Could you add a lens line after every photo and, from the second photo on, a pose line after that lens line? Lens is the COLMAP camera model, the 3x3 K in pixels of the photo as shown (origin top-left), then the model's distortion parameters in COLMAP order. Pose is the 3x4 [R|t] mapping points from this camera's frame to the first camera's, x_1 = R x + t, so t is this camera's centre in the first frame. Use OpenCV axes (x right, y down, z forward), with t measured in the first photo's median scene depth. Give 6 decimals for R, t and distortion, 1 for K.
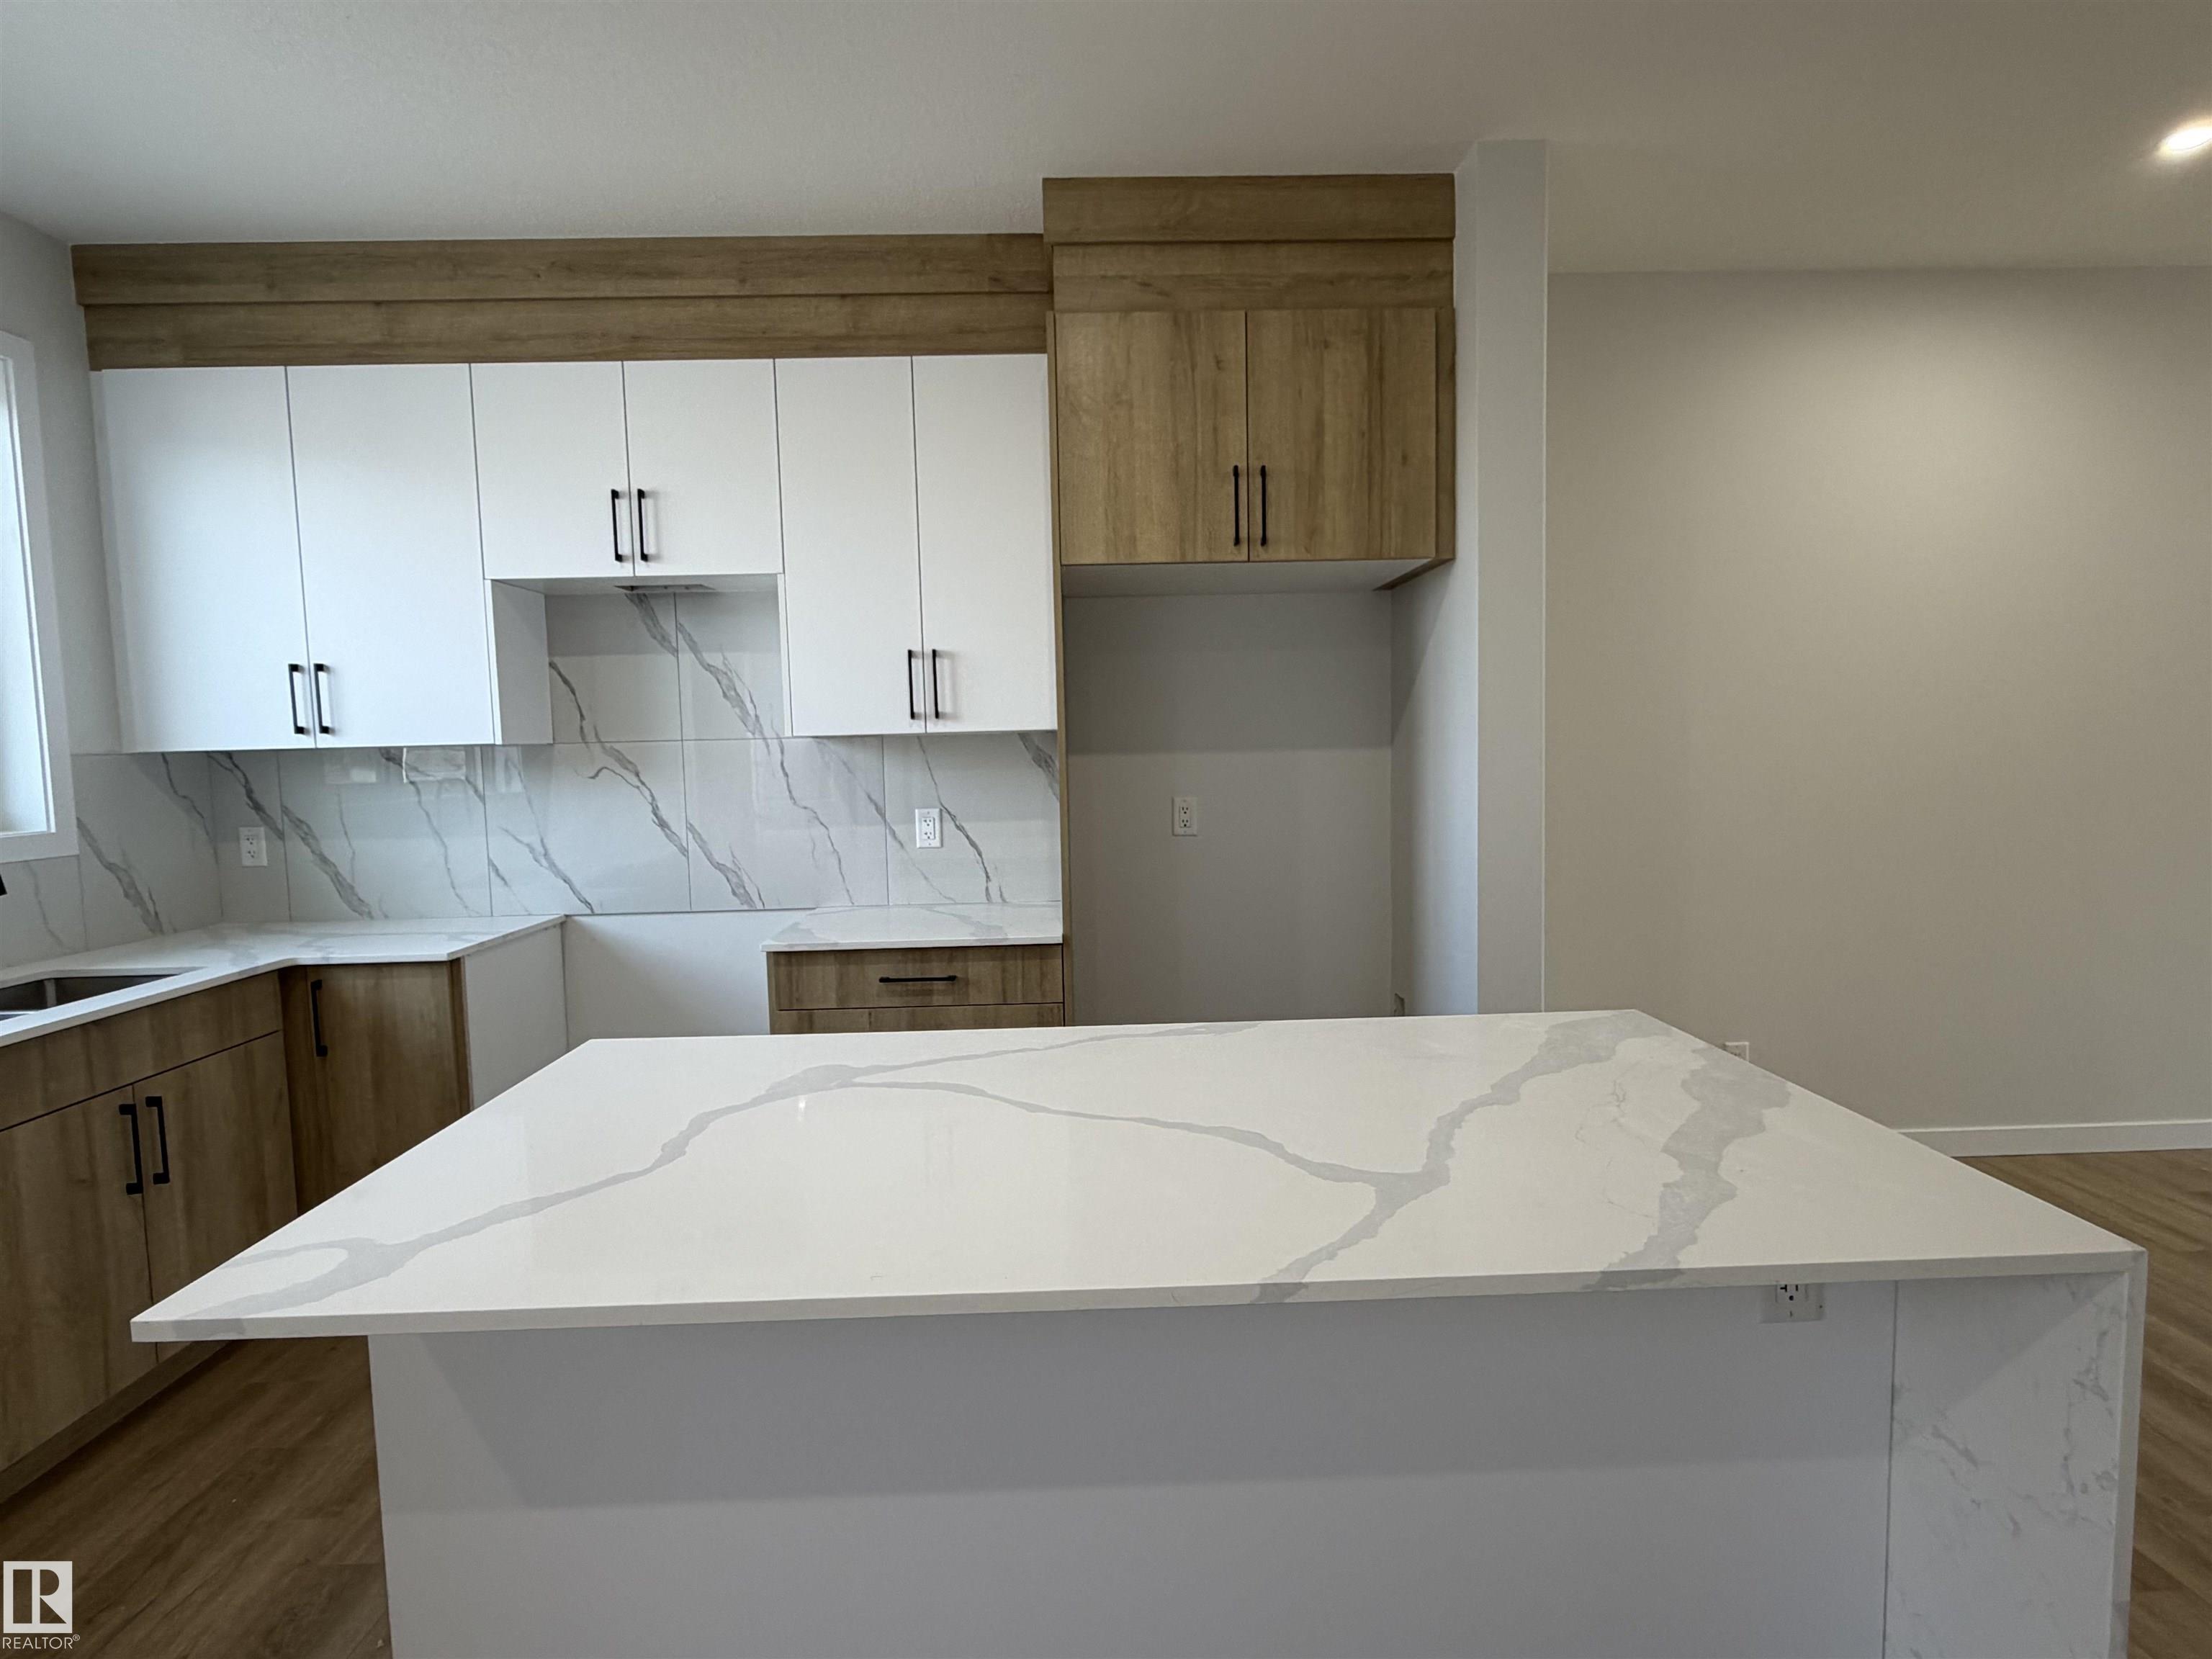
lens RADIAL K [[1121.2, 0, 1103.4], [0, 1121.2, 828.9], [0, 0, 1]] dist [-0.000070, -0.000441]
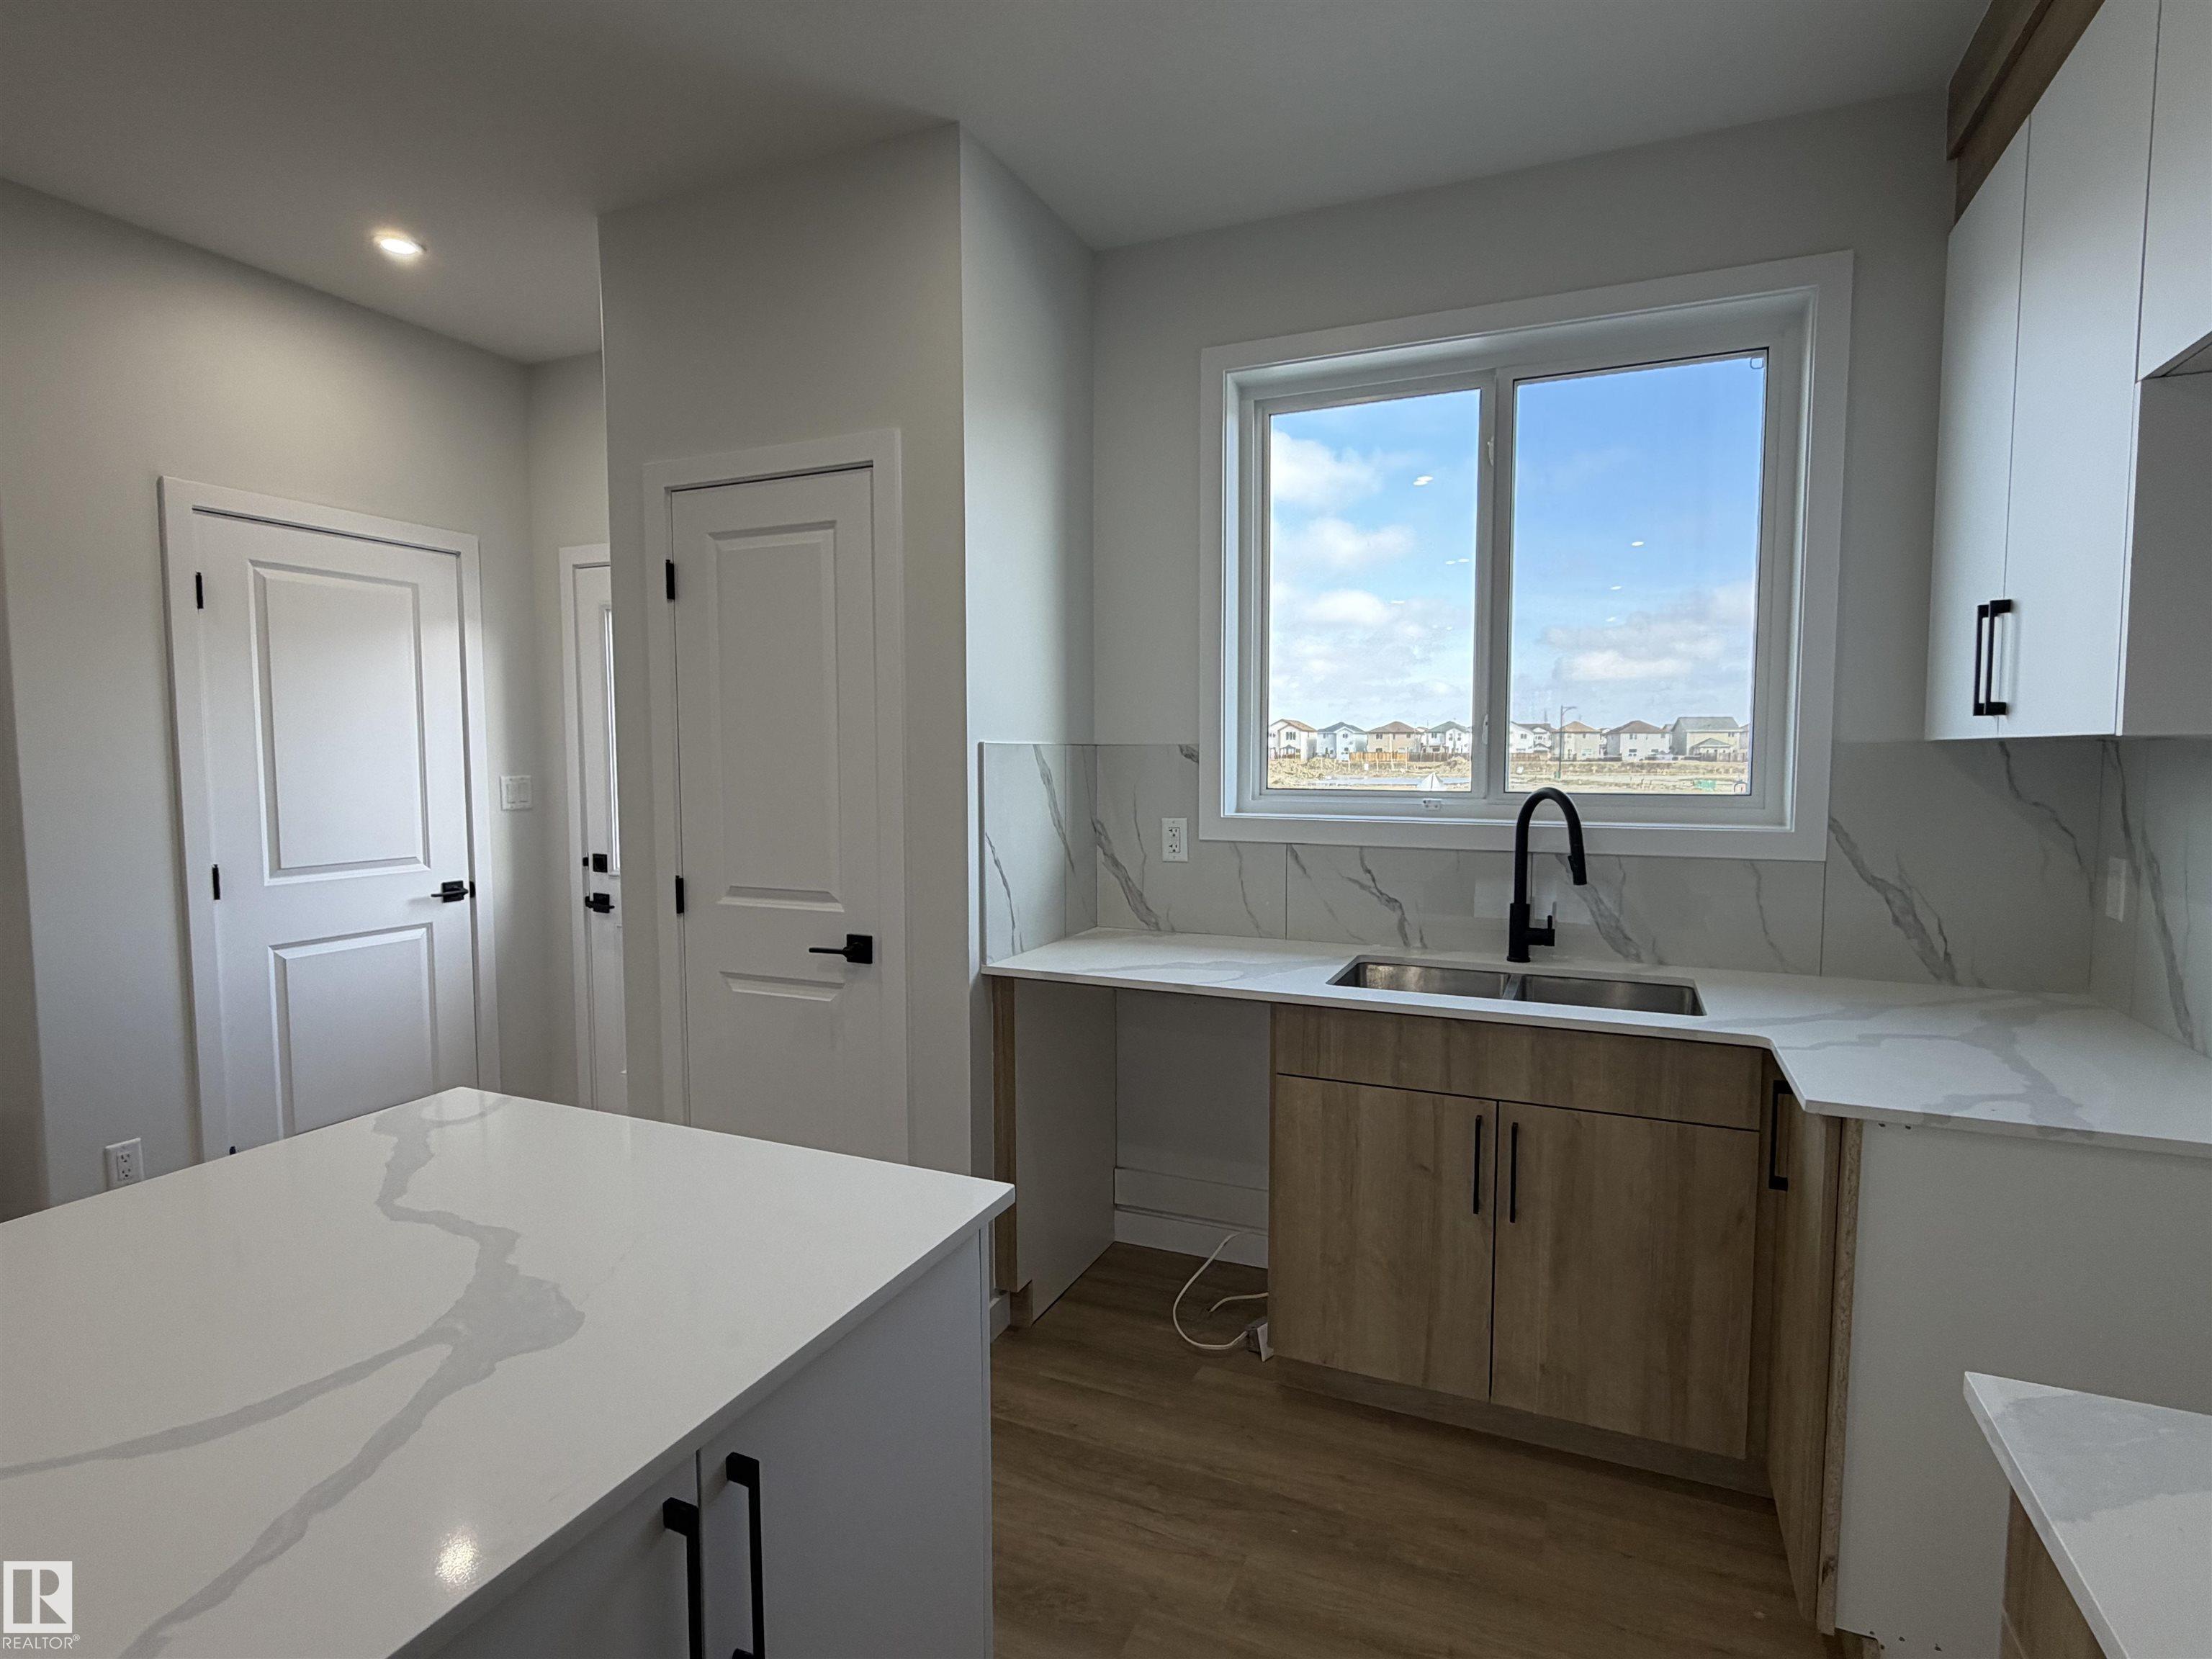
lens RADIAL K [[1121.2, 0, 1107.3], [0, 1121.2, 831.7], [0, 0, 1]] dist [-0.000070, -0.000441]
pose [[-0.428351, 0.089713, -0.899148, 0.071827], [-0.058760, 0.990188, 0.126789, -0.074183], [0.901700, 0.107144, -0.418877, 0.864648]]
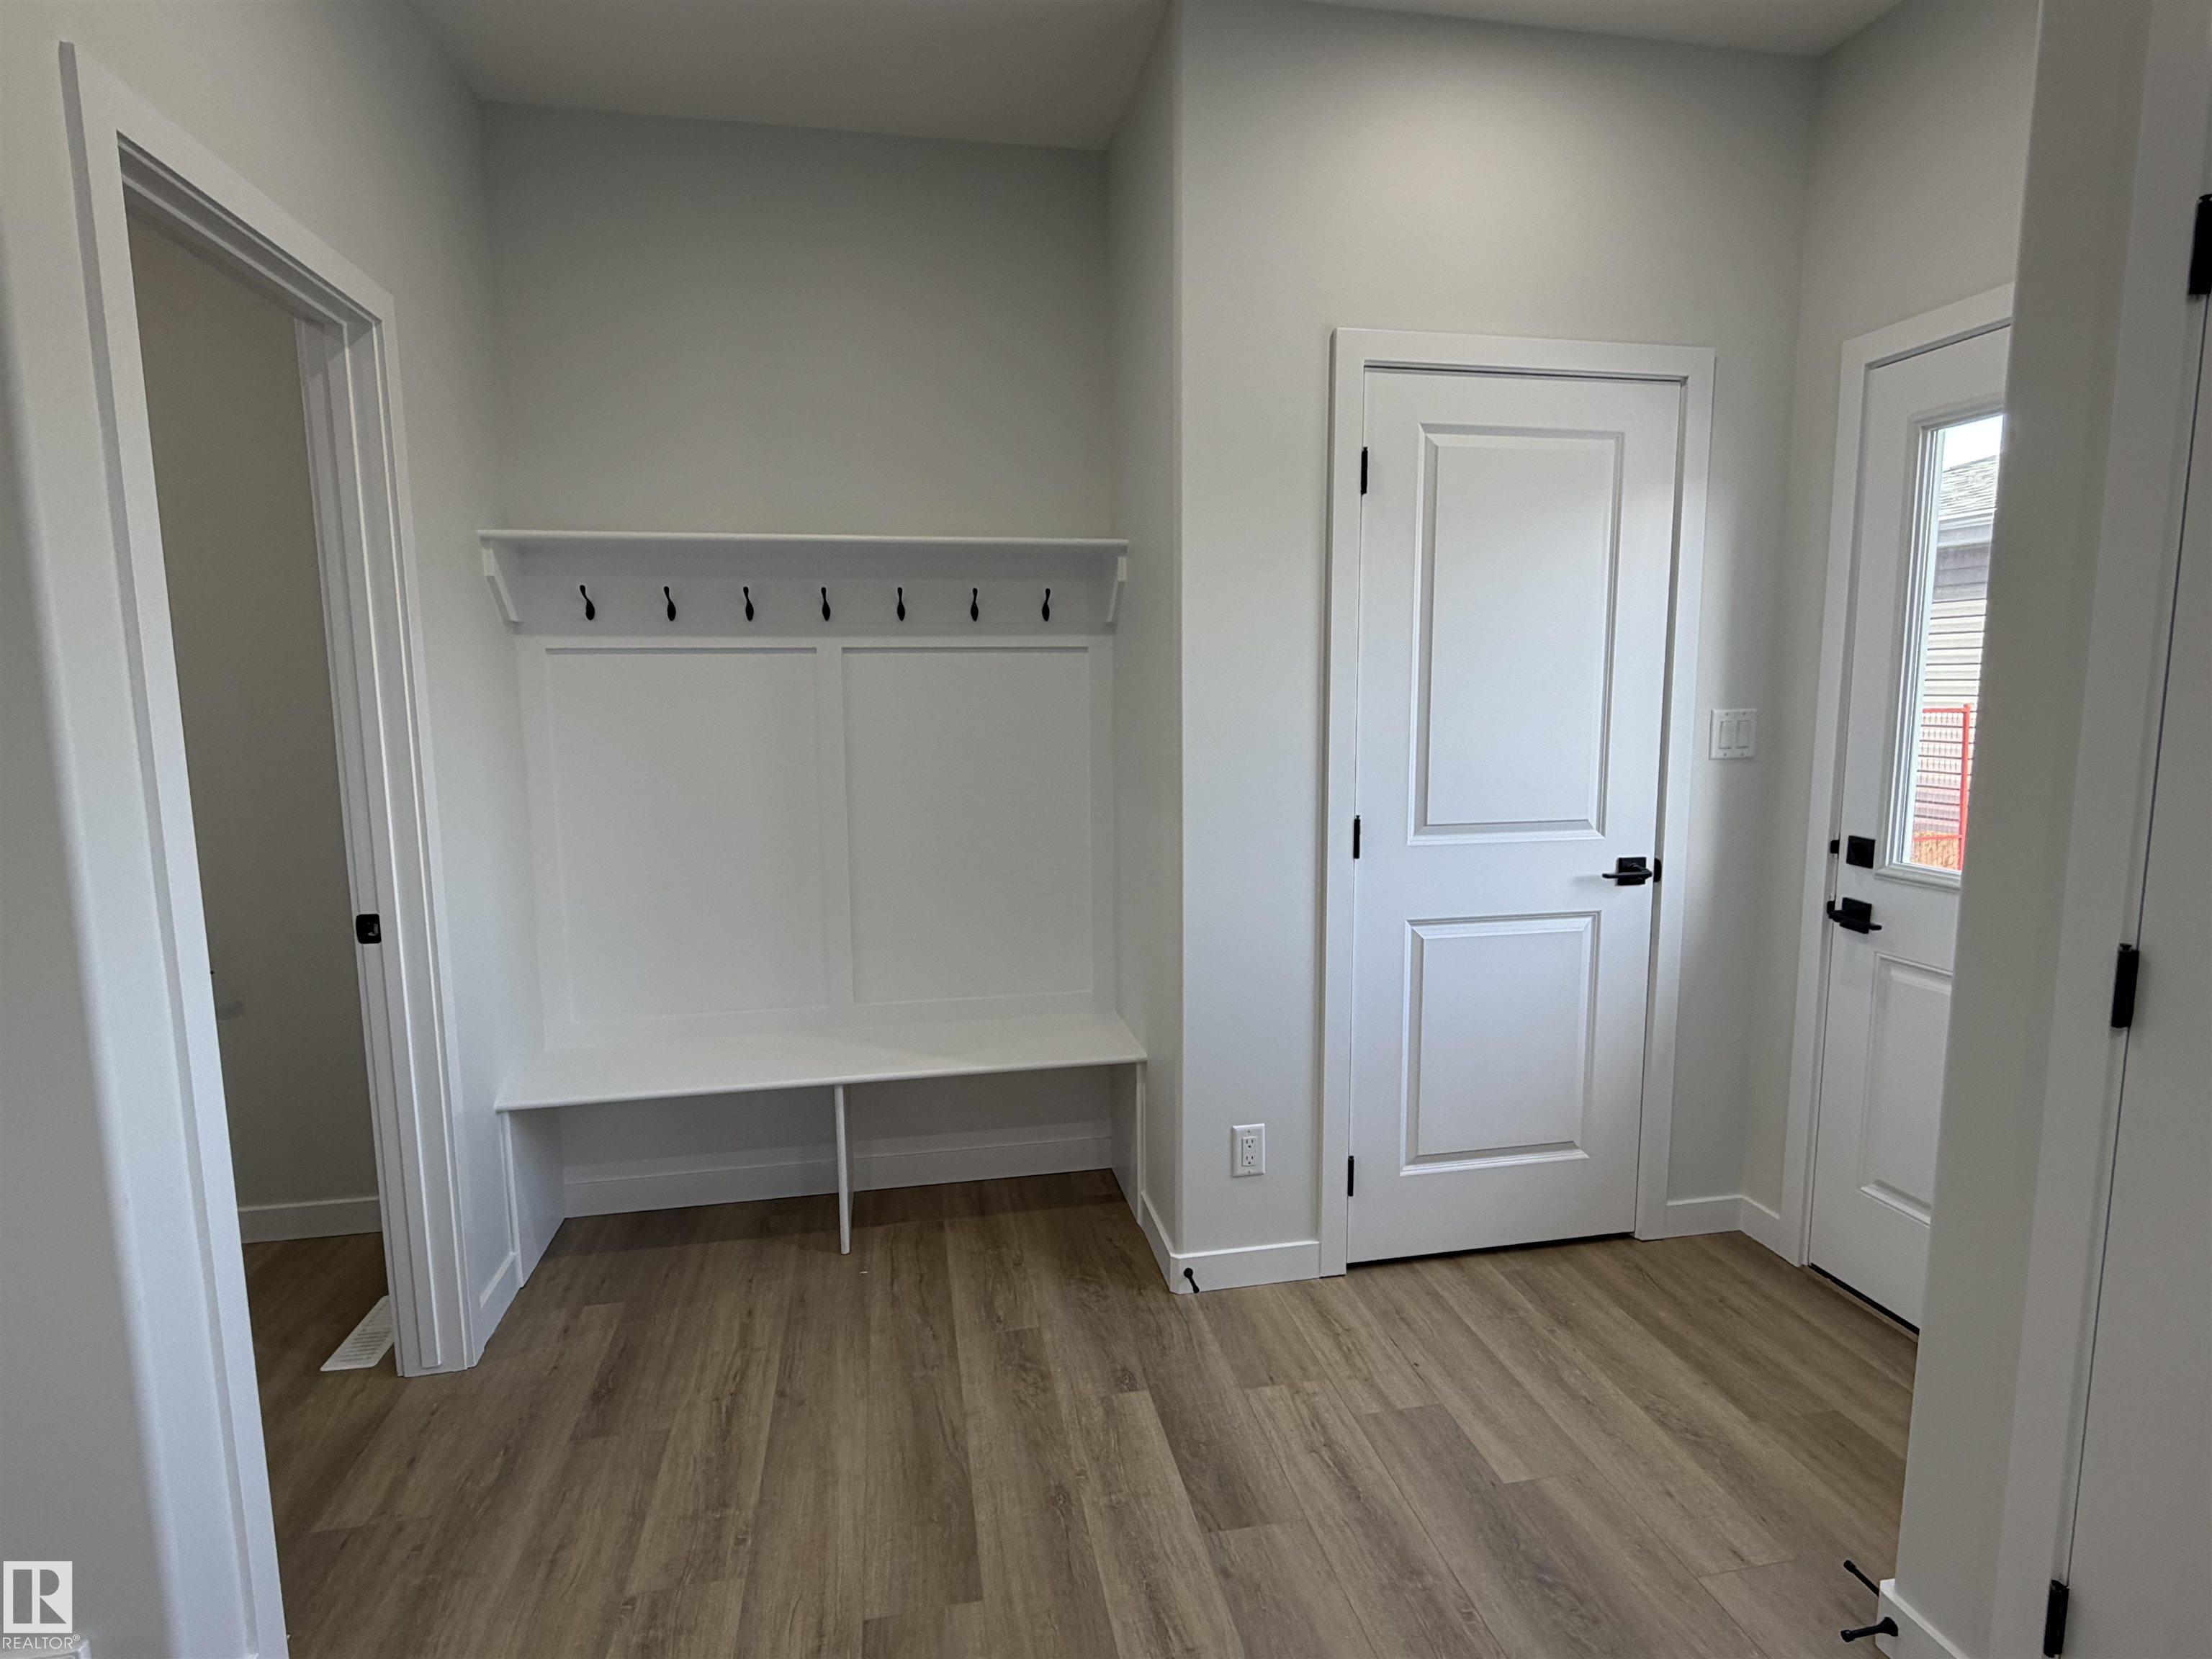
lens RADIAL K [[1121.2, 0, 1104.8], [0, 1121.2, 827.9], [0, 0, 1]] dist [-0.000070, -0.000441]
pose [[-0.986276, 0.053043, -0.156351, -0.191107], [0.020035, 0.978440, 0.205559, -0.030473], [0.163883, 0.199605, -0.966075, 0.463972]]
